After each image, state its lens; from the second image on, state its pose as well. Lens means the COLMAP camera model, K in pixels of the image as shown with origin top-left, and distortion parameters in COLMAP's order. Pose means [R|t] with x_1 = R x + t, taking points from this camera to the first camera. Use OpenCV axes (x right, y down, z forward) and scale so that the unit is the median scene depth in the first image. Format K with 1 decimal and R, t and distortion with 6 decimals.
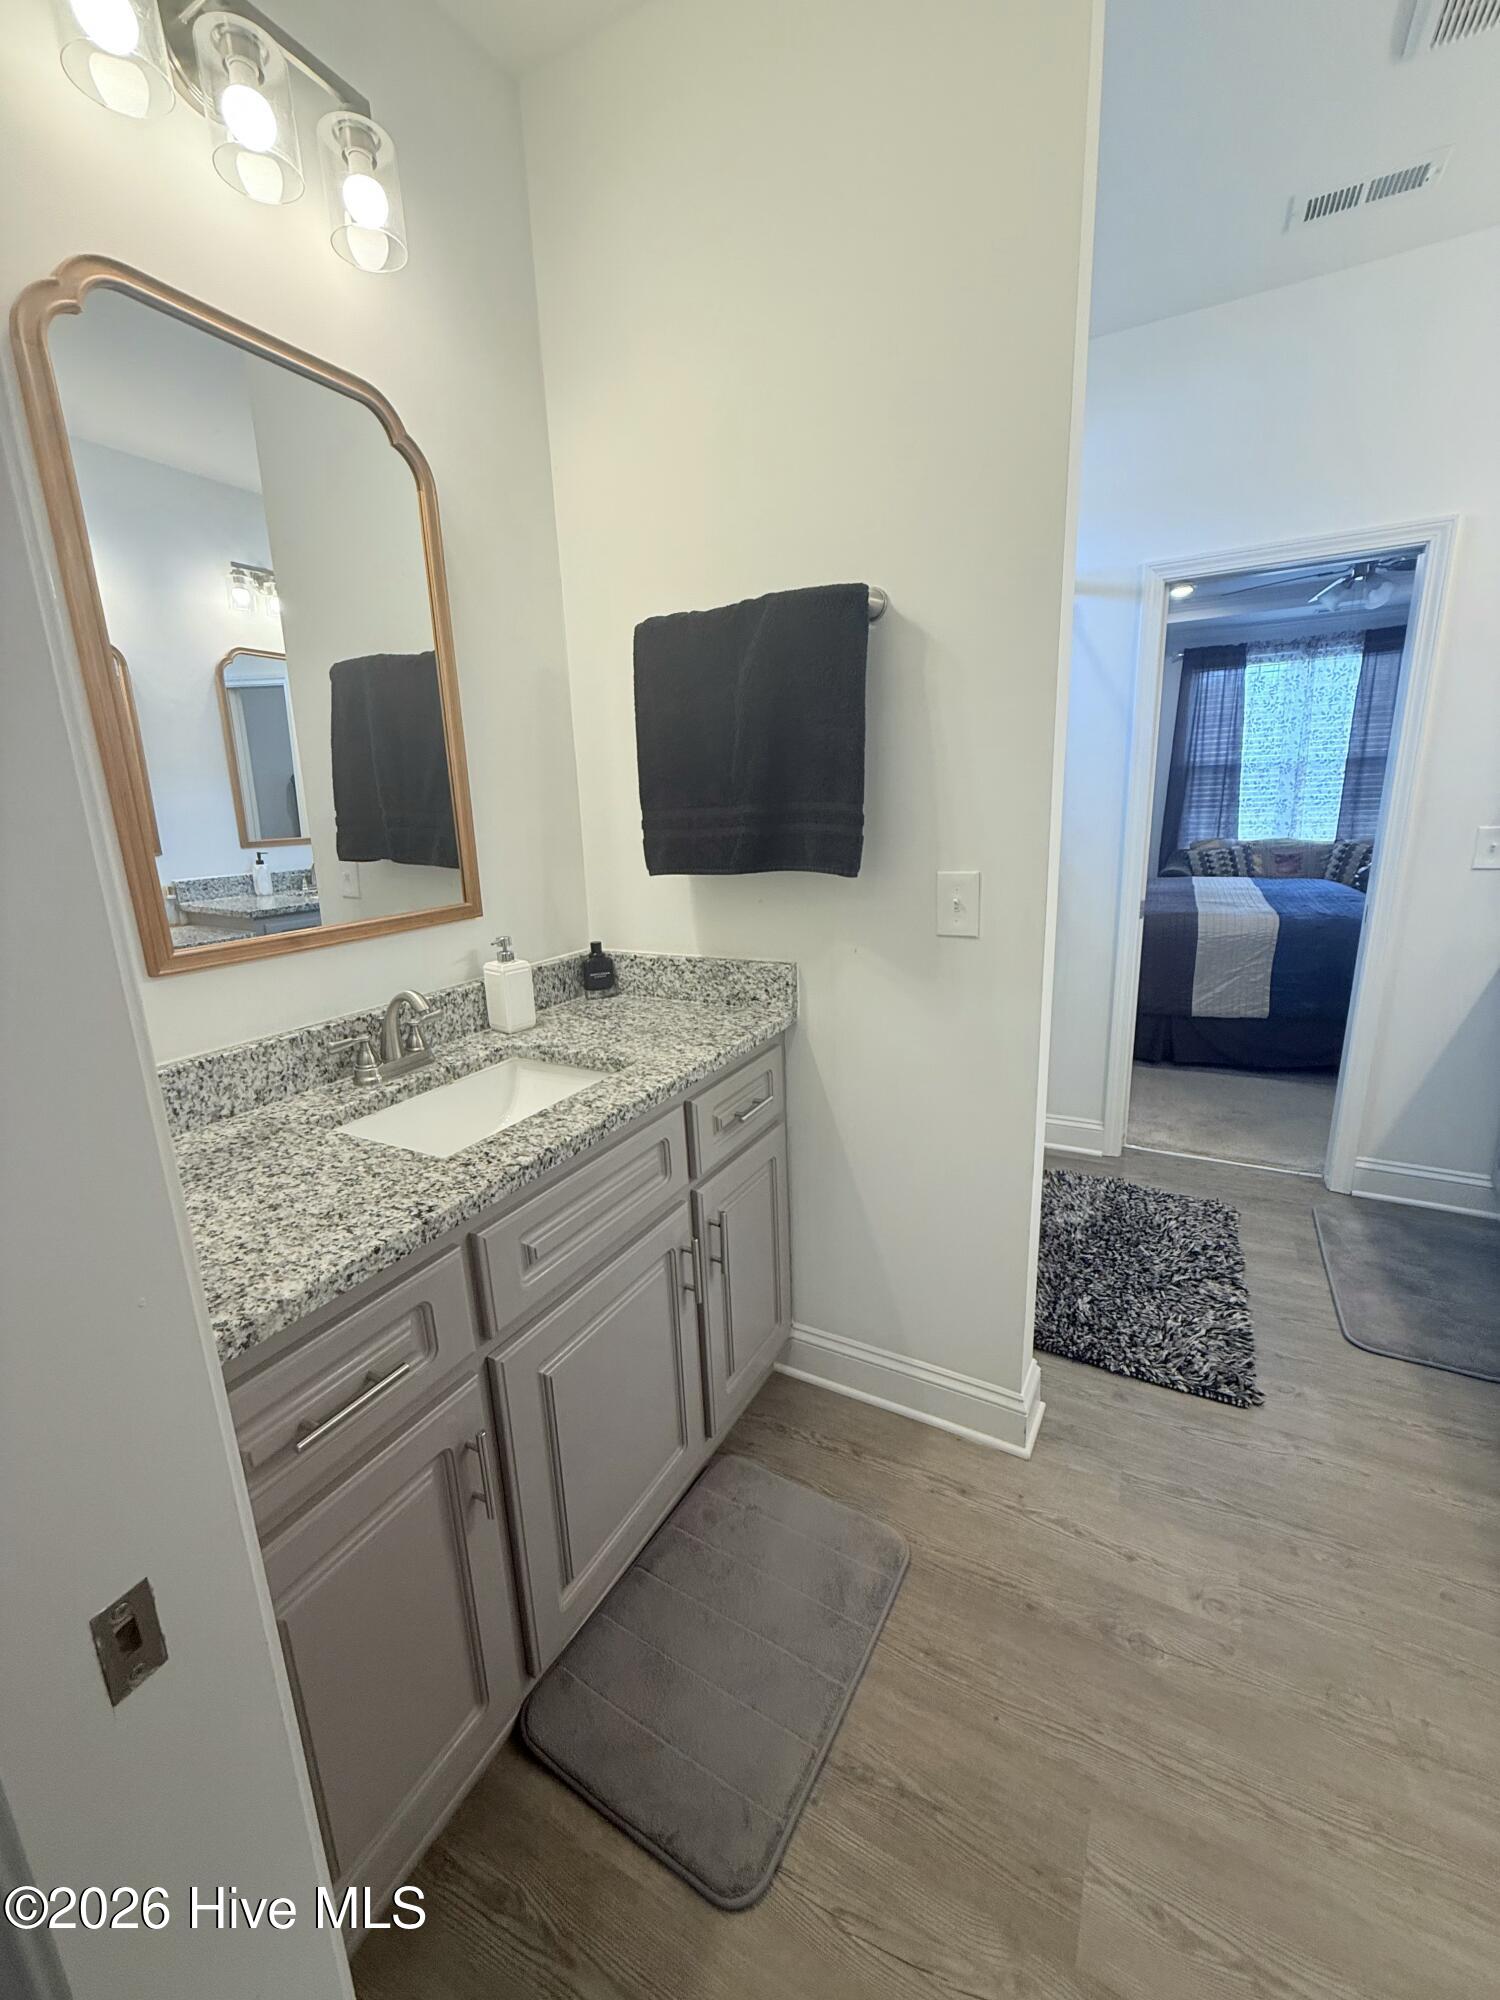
lens RADIAL K [[793.7, 0, 750.0], [0, 793.7, 1000.0], [0, 0, 1]] dist [-0.000395, -0.000048]
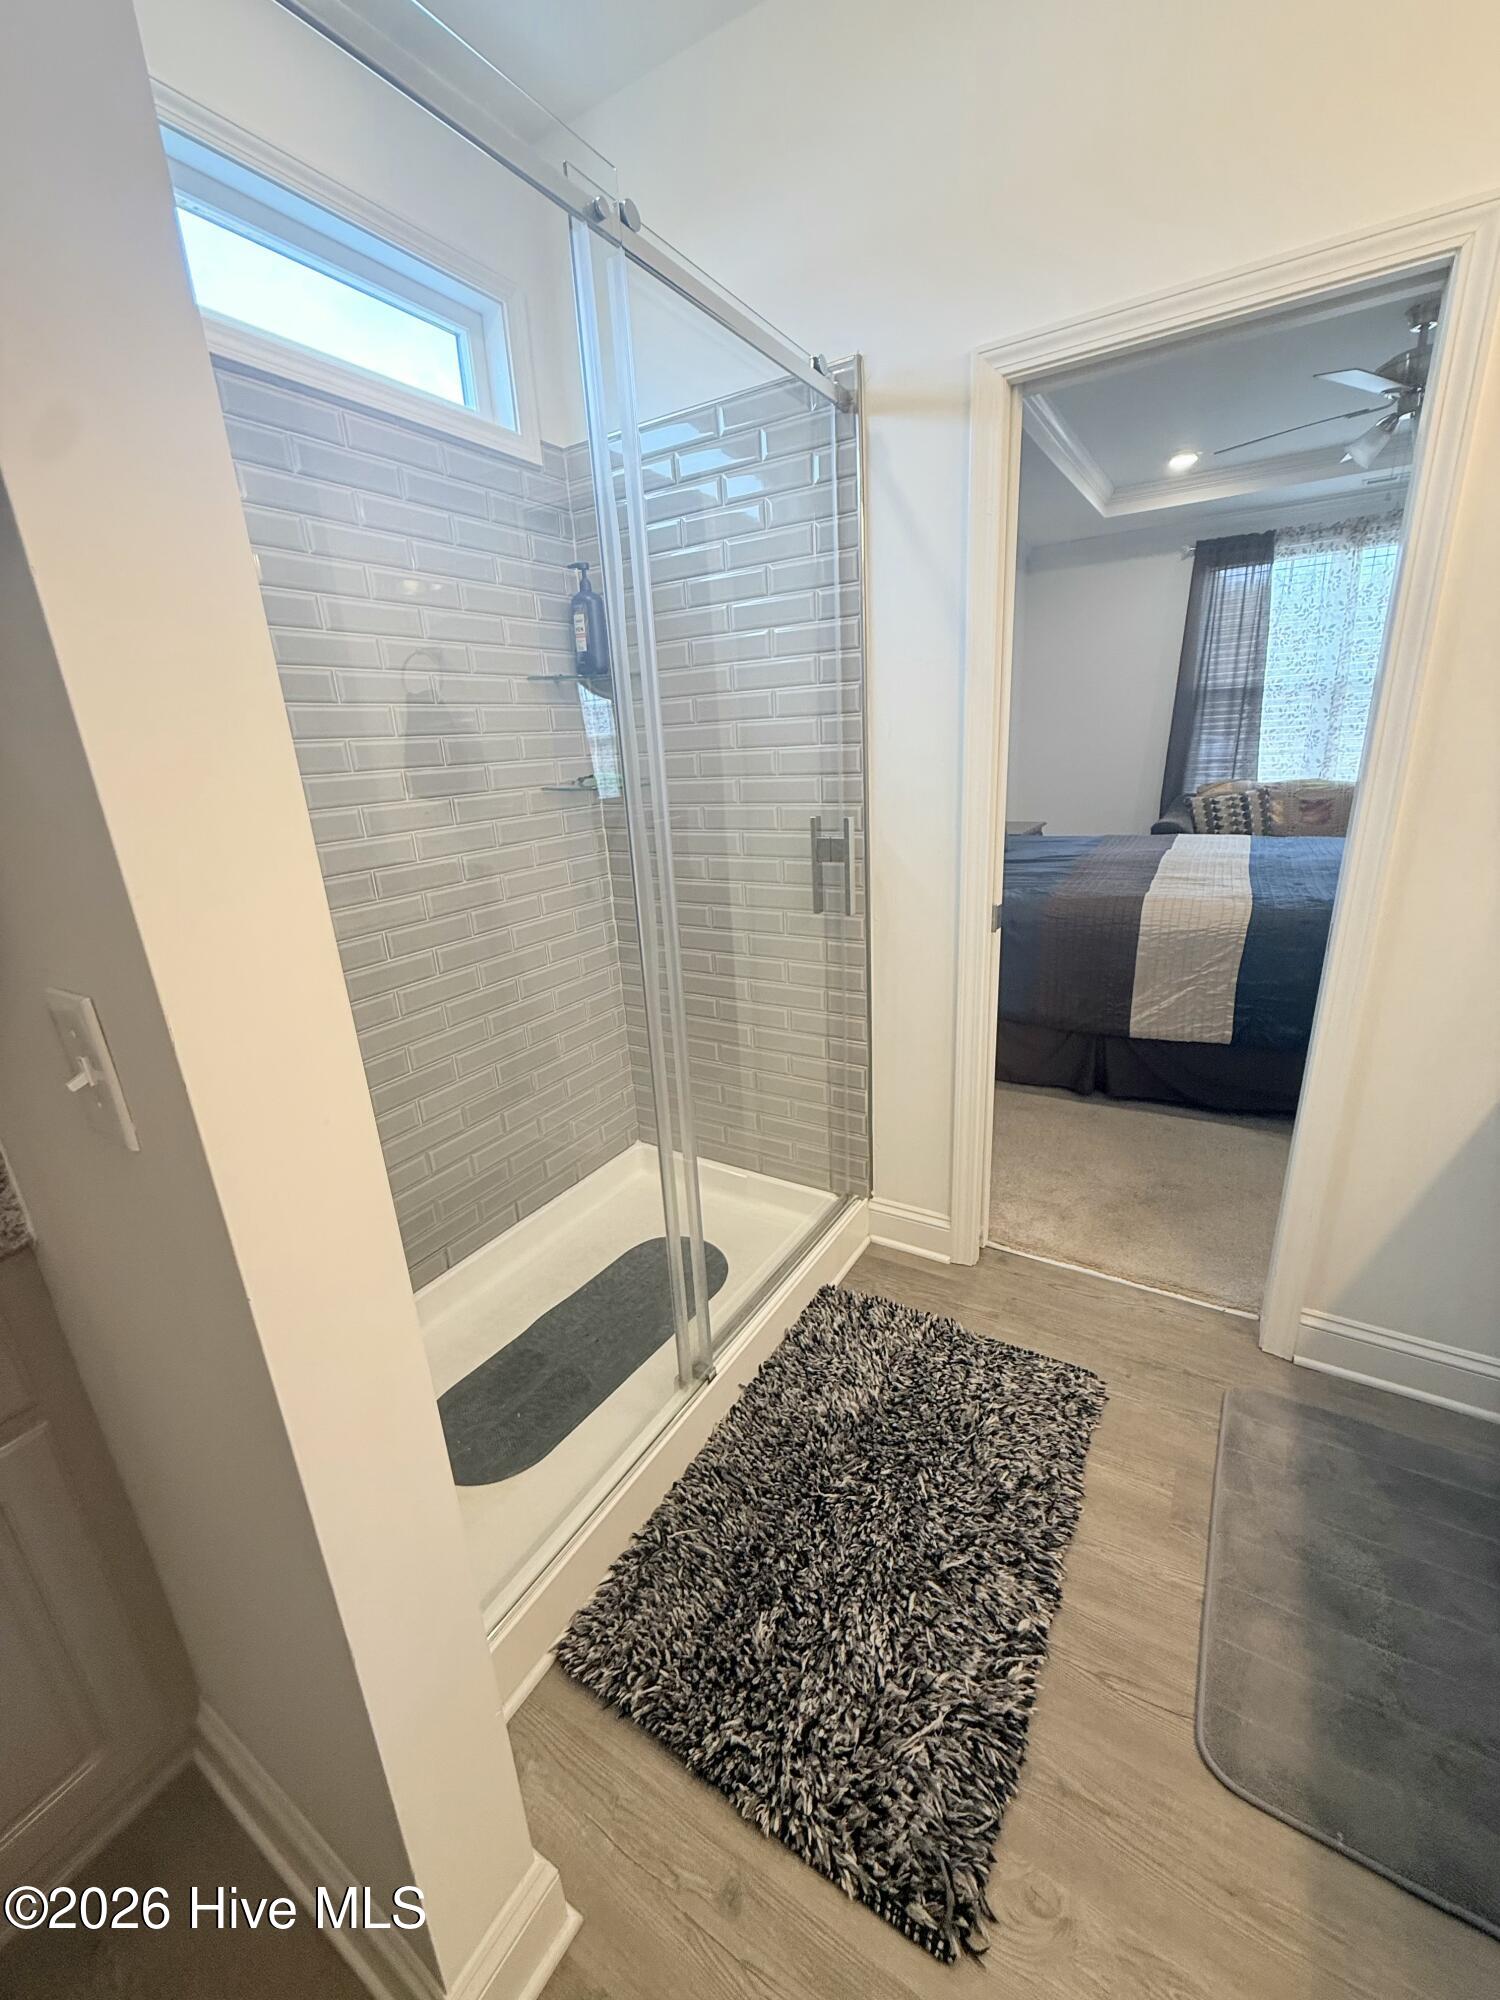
lens RADIAL K [[793.7, 0, 750.0], [0, 793.7, 1000.0], [0, 0, 1]] dist [-0.000395, -0.000048]
pose [[0.998360, -0.001686, -0.057217, 0.246231], [0.005963, 0.997191, 0.074664, -0.073174], [0.056930, -0.074883, 0.995566, 0.243958]]
